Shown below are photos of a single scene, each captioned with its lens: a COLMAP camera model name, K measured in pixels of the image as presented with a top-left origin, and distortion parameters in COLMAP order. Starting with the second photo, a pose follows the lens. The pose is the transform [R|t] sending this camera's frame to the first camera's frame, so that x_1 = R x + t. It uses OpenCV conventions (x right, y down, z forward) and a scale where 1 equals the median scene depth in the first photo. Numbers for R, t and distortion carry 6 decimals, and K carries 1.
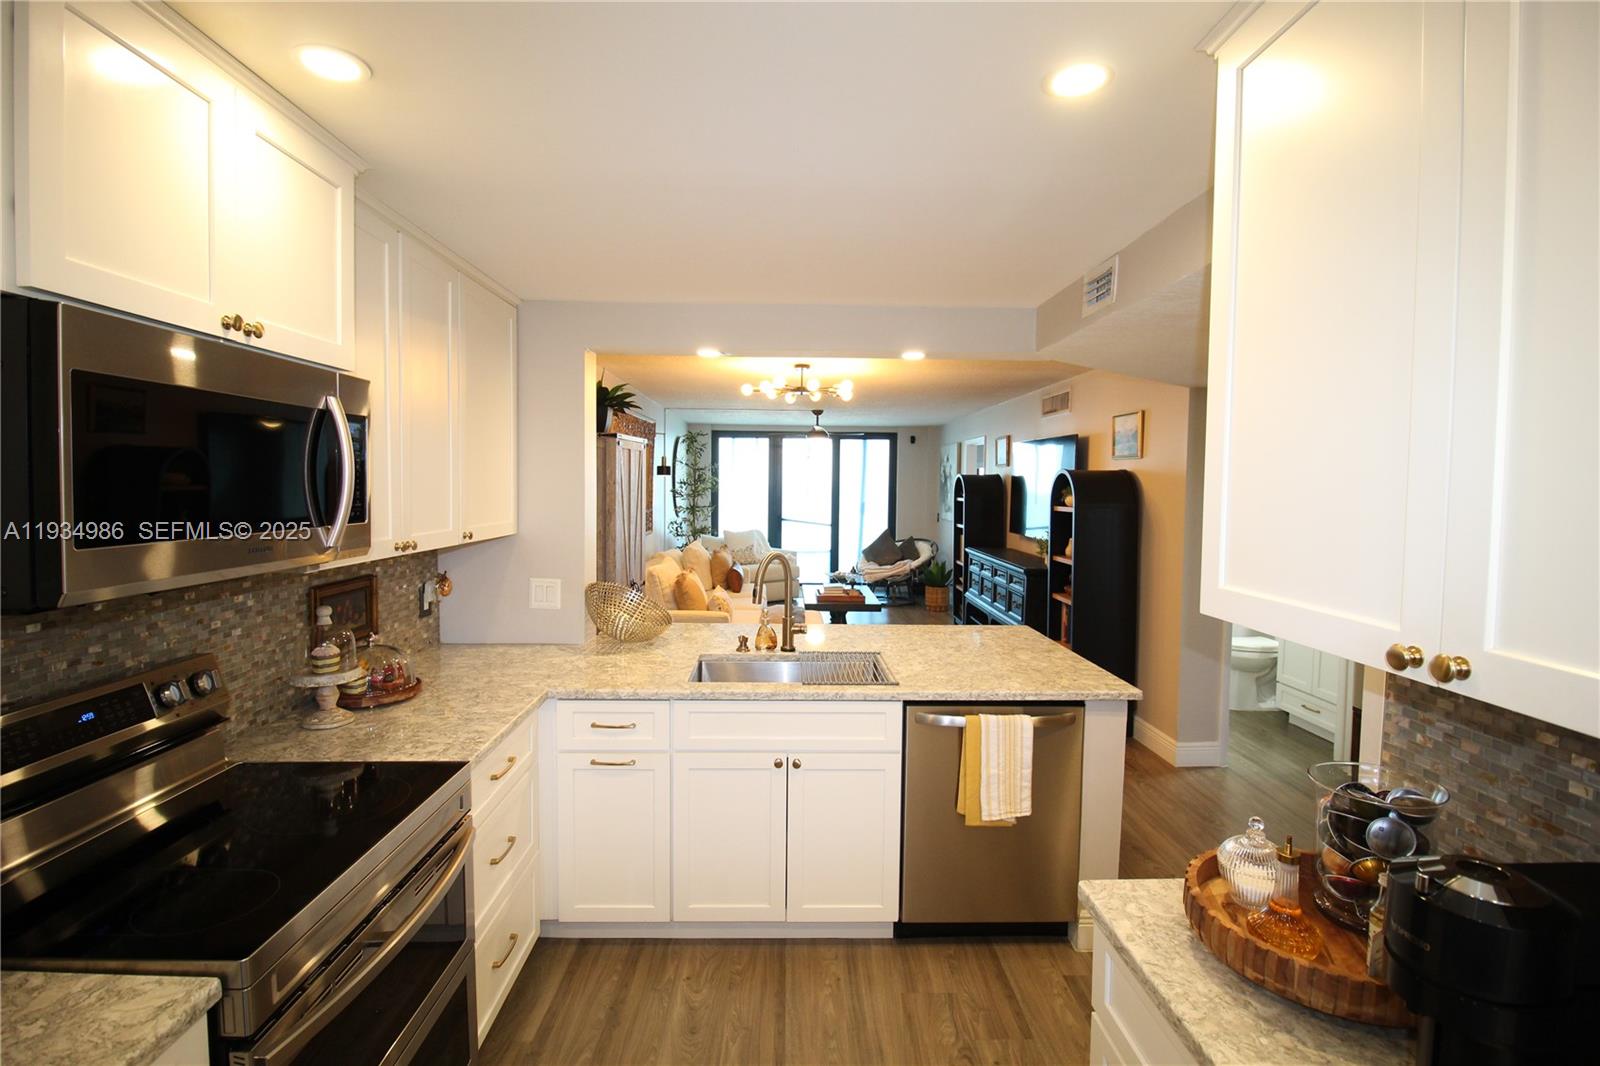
lens RADIAL K [[748.7, 0, 796.9], [0, 748.7, 514.1], [0, 0, 1]] dist [0.062844, 0.000277]
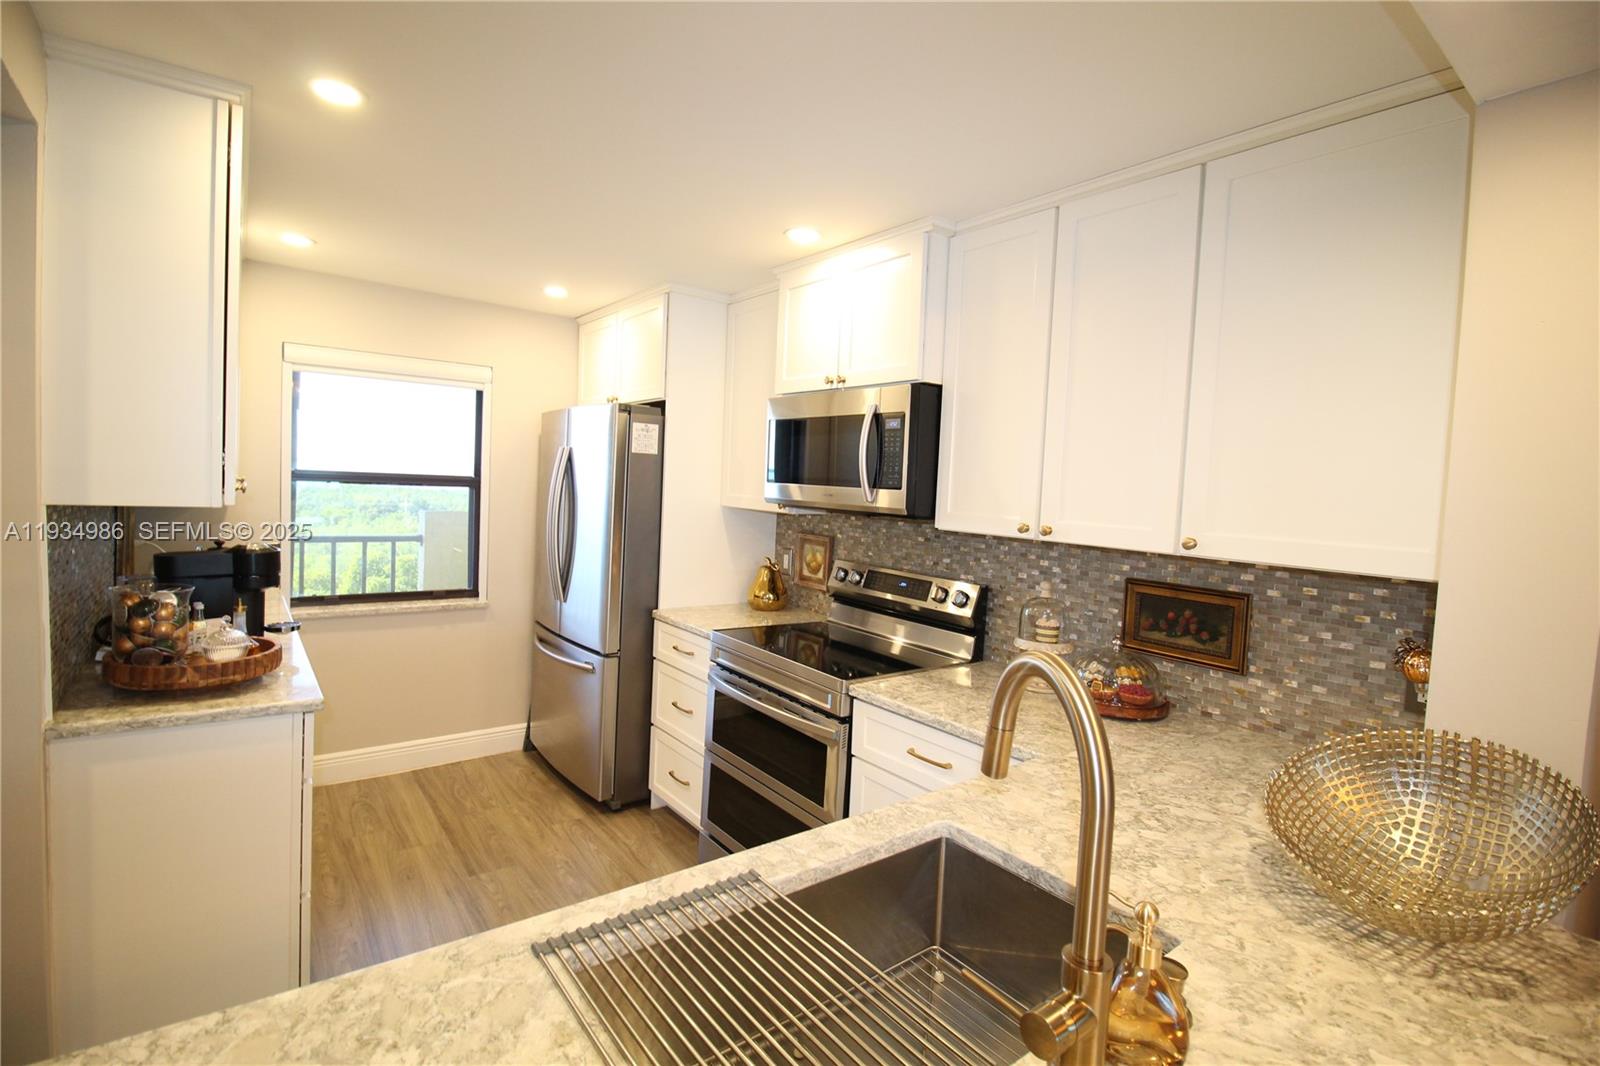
lens RADIAL K [[748.7, 0, 796.9], [0, 748.7, 514.1], [0, 0, 1]] dist [0.062844, 0.000277]
pose [[-0.800486, -0.023714, -0.598882, 0.329760], [-0.081710, 0.994205, 0.069849, -0.021272], [0.593756, 0.104848, -0.797785, 1.708619]]
